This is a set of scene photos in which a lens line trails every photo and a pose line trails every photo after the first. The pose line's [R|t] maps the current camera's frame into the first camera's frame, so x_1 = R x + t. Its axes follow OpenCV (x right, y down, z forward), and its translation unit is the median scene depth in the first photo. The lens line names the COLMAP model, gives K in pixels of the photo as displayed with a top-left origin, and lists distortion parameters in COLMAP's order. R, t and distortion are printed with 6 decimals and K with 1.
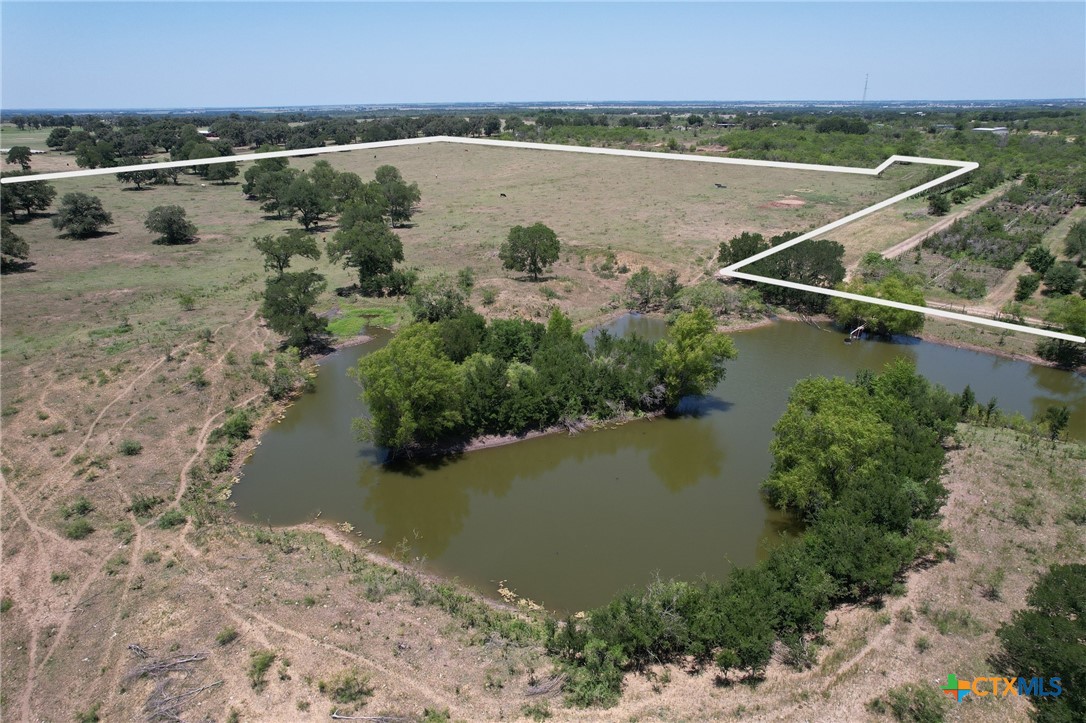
lens RADIAL K [[698.6, 0, 548.0], [0, 698.6, 361.6], [0, 0, 1]] dist [-0.078574, 0.075848]
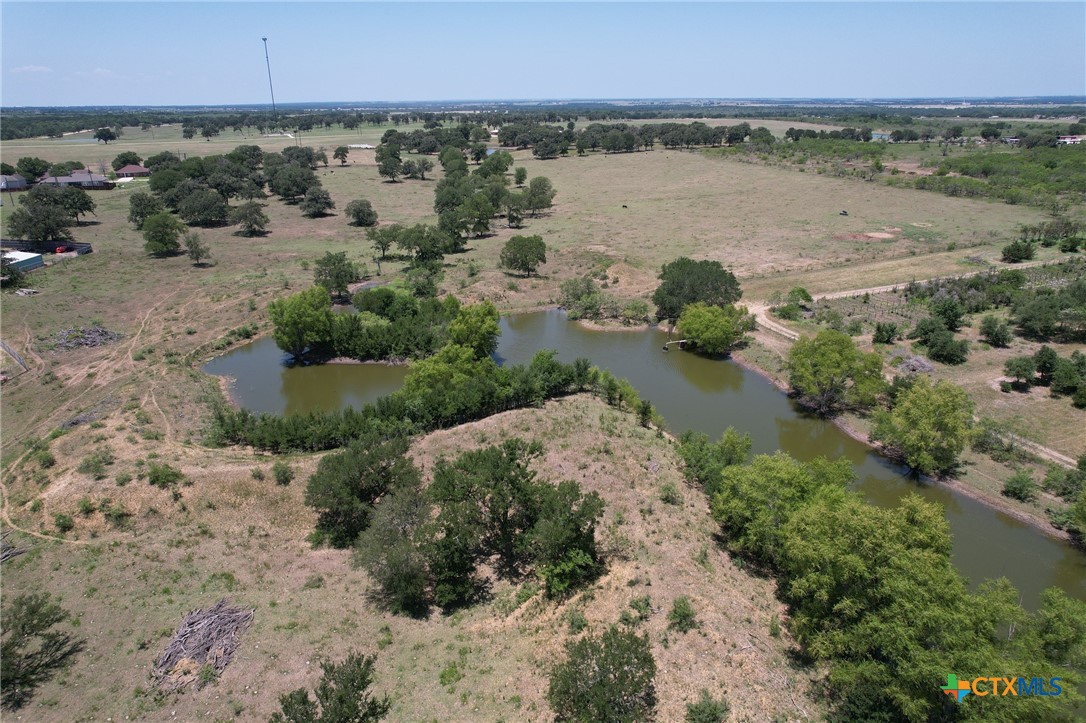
lens RADIAL K [[702.4, 0, 543.0], [0, 702.4, 361.5], [0, 0, 1]] dist [-0.080305, 0.075515]
pose [[0.886585, 0.164848, -0.432194, 0.626383], [-0.161880, 0.985832, 0.043942, -0.021909], [0.433315, 0.031005, 0.900709, -0.192953]]
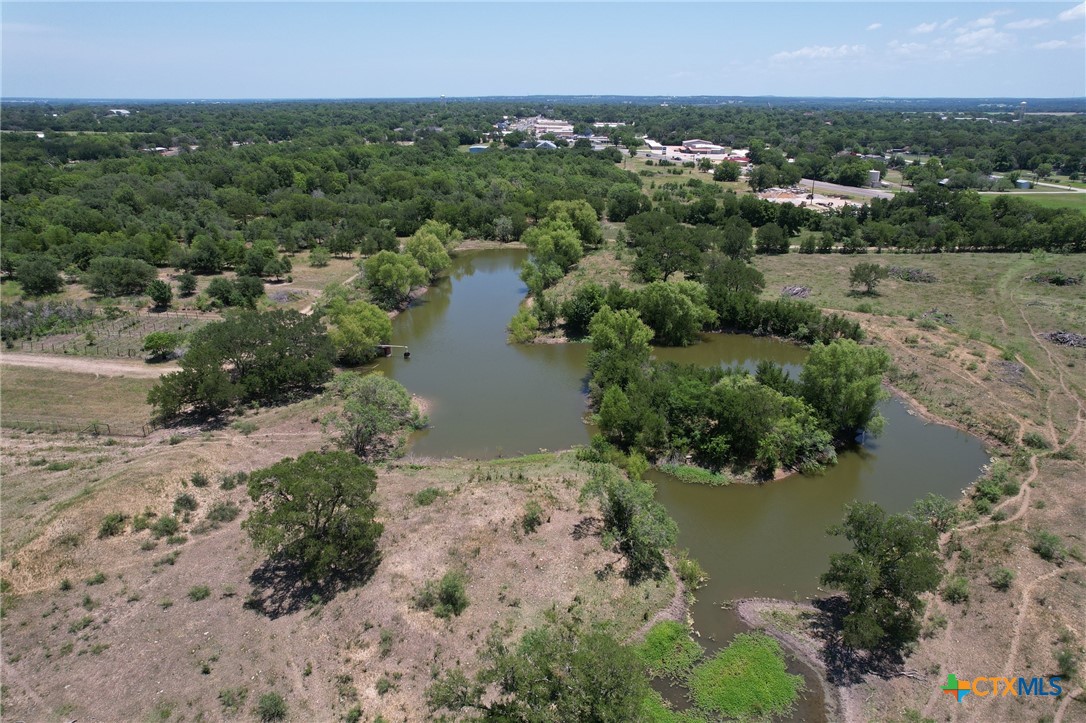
lens RADIAL K [[698.6, 0, 548.0], [0, 698.6, 361.6], [0, 0, 1]] dist [-0.078574, 0.075848]
pose [[-0.609541, -0.285700, 0.739484, -0.423666], [0.272796, 0.800243, 0.534035, -0.428508], [-0.744340, 0.527244, -0.409843, 1.017918]]
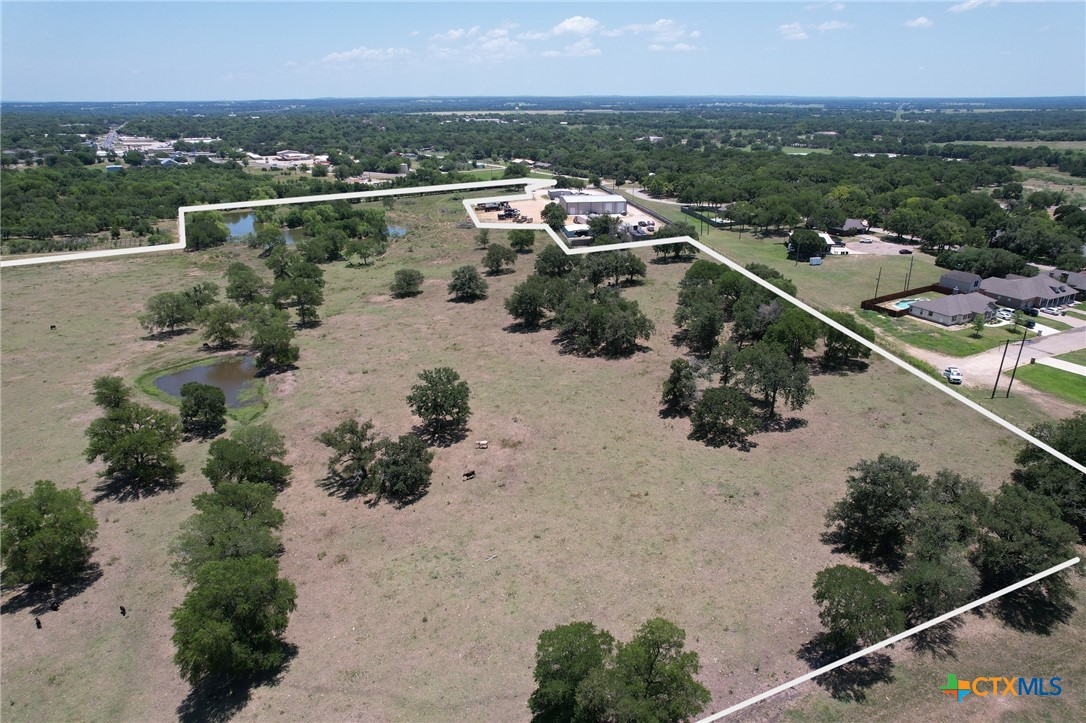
lens RADIAL K [[702.4, 0, 543.0], [0, 702.4, 361.5], [0, 0, 1]] dist [-0.080305, 0.075515]
pose [[-0.941940, -0.117670, 0.314489, -1.620496], [0.118591, 0.759649, 0.639429, -1.191932], [-0.314143, 0.639600, -0.701589, 2.566689]]
